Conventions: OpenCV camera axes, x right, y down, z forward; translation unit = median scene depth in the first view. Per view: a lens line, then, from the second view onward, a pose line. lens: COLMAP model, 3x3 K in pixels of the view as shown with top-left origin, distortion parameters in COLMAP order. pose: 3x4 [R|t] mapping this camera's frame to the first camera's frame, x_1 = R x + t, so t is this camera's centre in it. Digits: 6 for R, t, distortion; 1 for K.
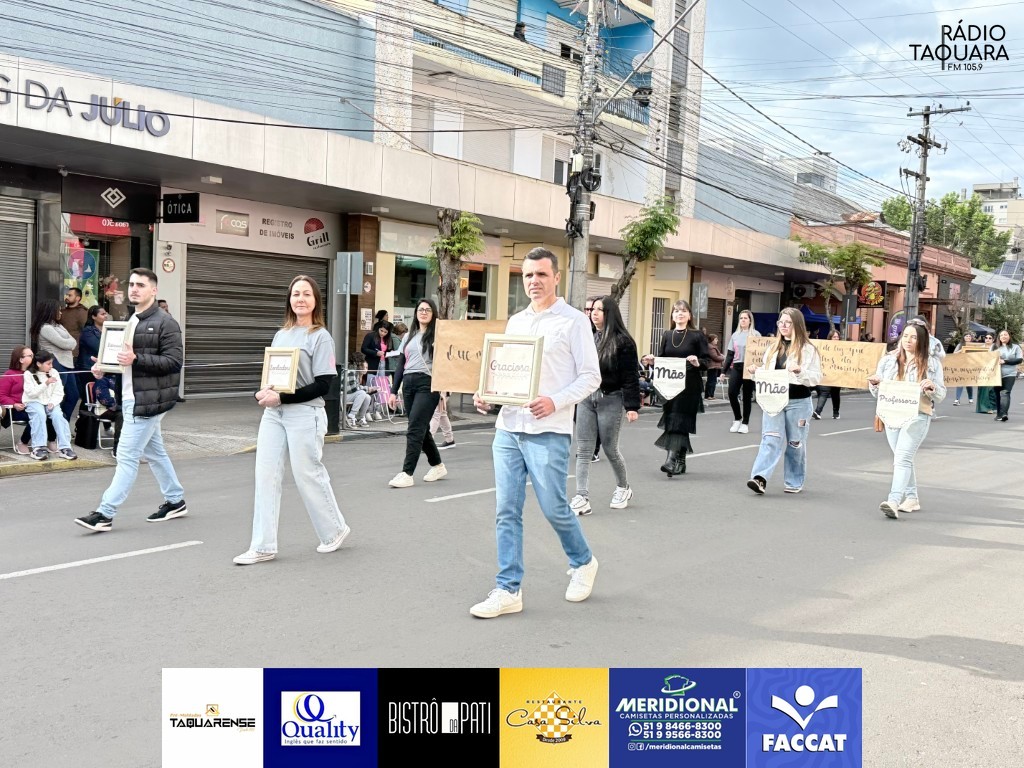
lens RADIAL K [[1015.7, 0, 506.2], [0, 1015.7, 383.6], [0, 0, 1]] dist [0.214477, -0.483496]
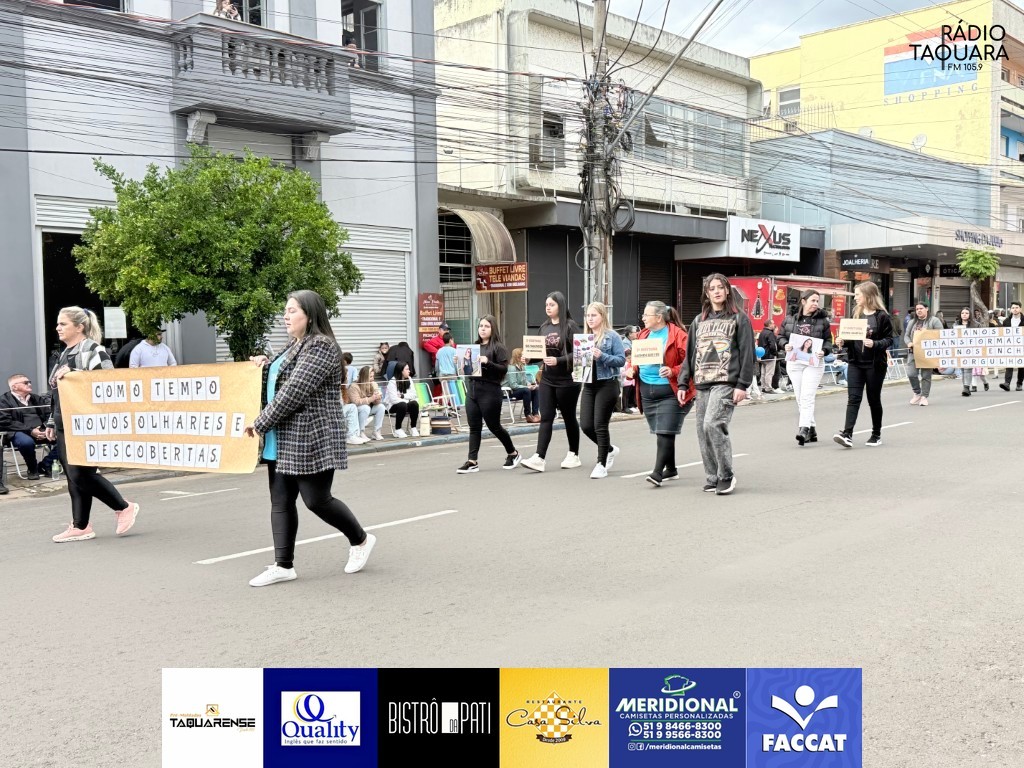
lens RADIAL K [[1015.7, 0, 506.2], [0, 1015.7, 383.6], [0, 0, 1]] dist [0.214477, -0.483496]
pose [[0.993786, -0.046025, -0.101348, -0.627231], [0.045892, 0.998940, -0.003648, 0.025212], [0.101408, -0.001026, 0.994844, -0.812767]]
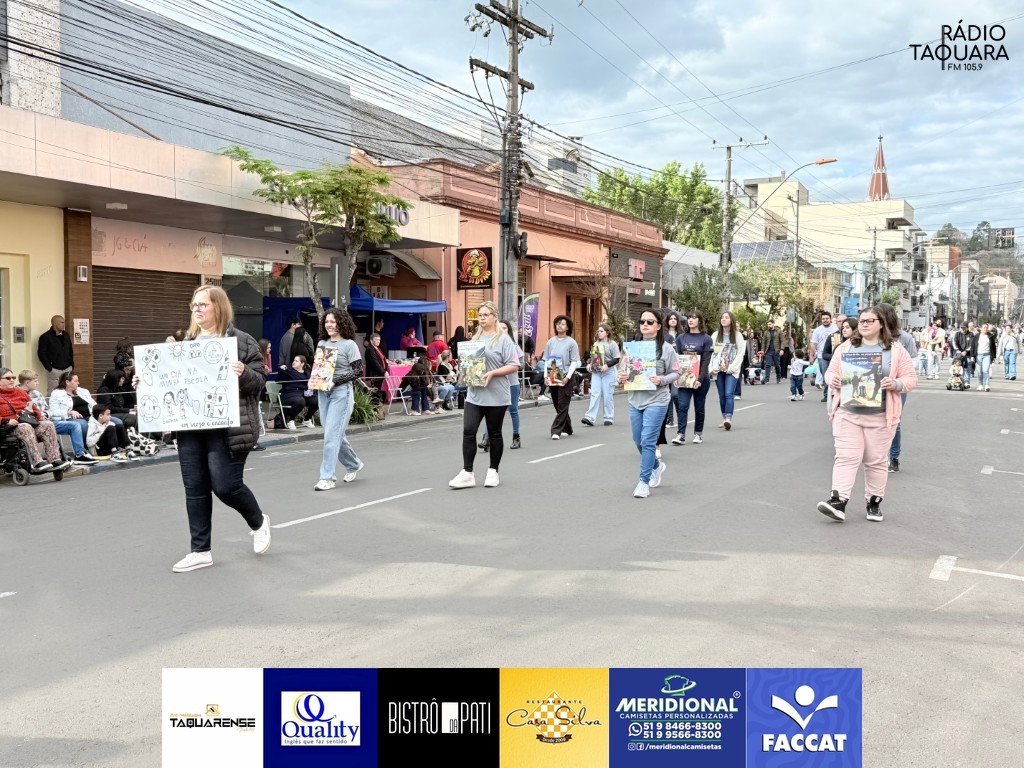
lens RADIAL K [[1015.7, 0, 506.2], [0, 1015.7, 383.6], [0, 0, 1]] dist [0.214477, -0.483496]
pose [[0.983504, -0.041697, 0.176015, 0.327381], [0.042435, 0.999099, -0.000429, -0.013564], [-0.175839, 0.007891, 0.984387, 0.449032]]
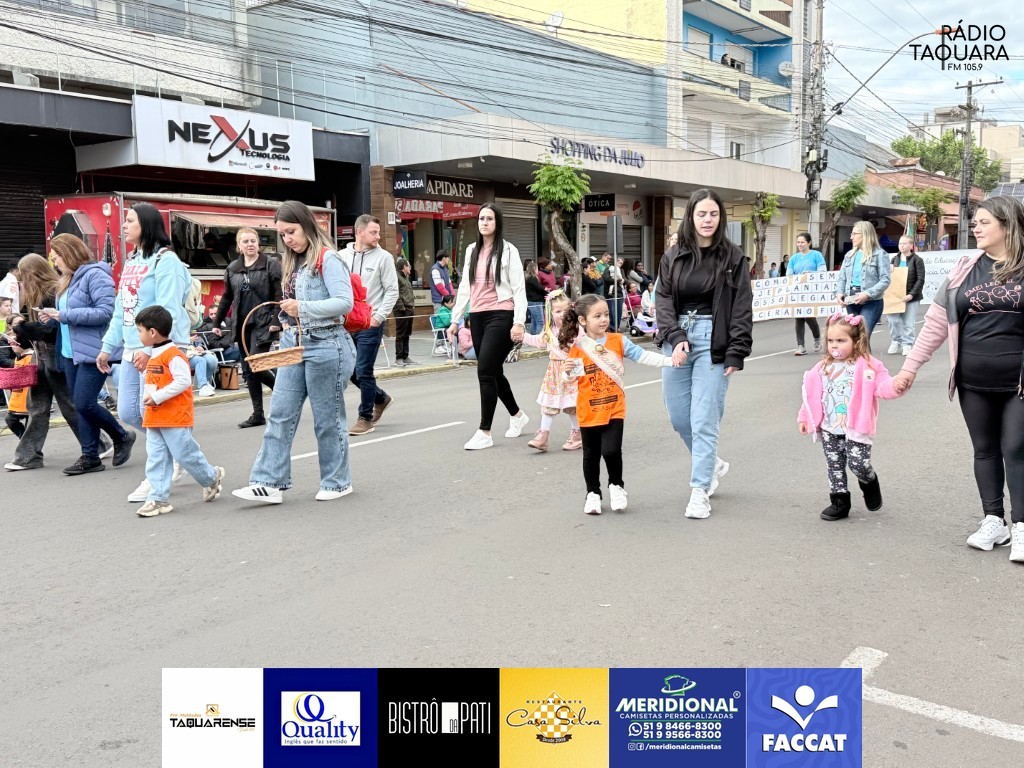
lens RADIAL K [[1015.7, 0, 506.2], [0, 1015.7, 383.6], [0, 0, 1]] dist [0.214477, -0.483496]
pose [[0.997294, -0.064534, 0.035223, -0.318748], [0.062553, 0.996540, 0.054719, 0.015041], [-0.038633, -0.052368, 0.997880, -0.407254]]
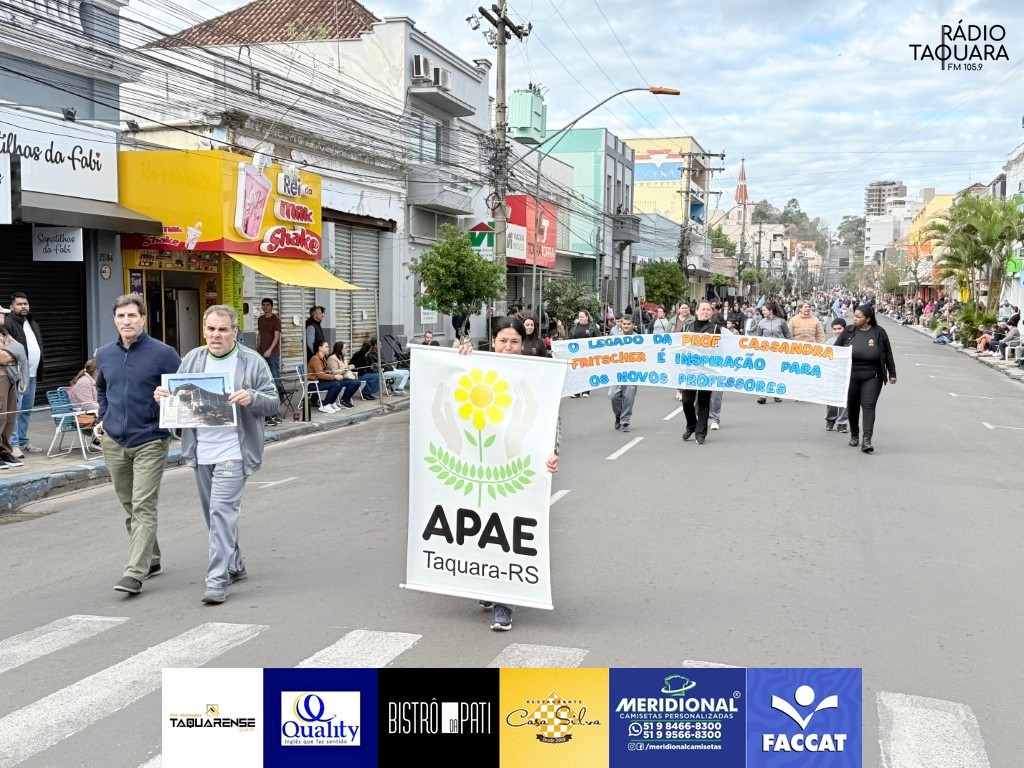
lens RADIAL K [[1089.7, 0, 511.5], [0, 1089.7, 404.5], [0, 0, 1]] dist [0.111732, -0.022757]
pose [[0.931279, -0.062863, 0.358842, -1.671243], [0.043628, 0.997156, 0.061461, 0.038674], [-0.361685, -0.041582, 0.931373, -1.984510]]
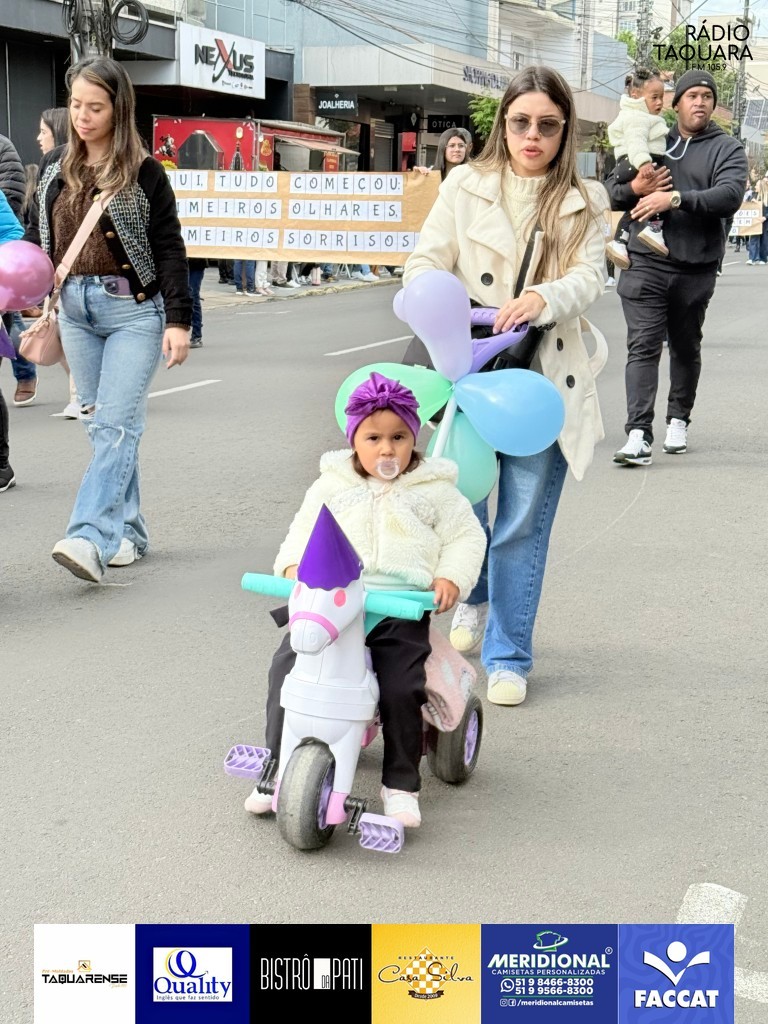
lens RADIAL K [[1667.1, 0, 358.7], [0, 1667.1, 511.9], [0, 0, 1]] dist [0.152050, 0.022065]
pose [[0.953857, -0.075858, 0.290522, -0.739218], [0.034573, 0.988873, 0.144692, 0.028645], [-0.298265, -0.127971, 0.945865, -0.914163]]
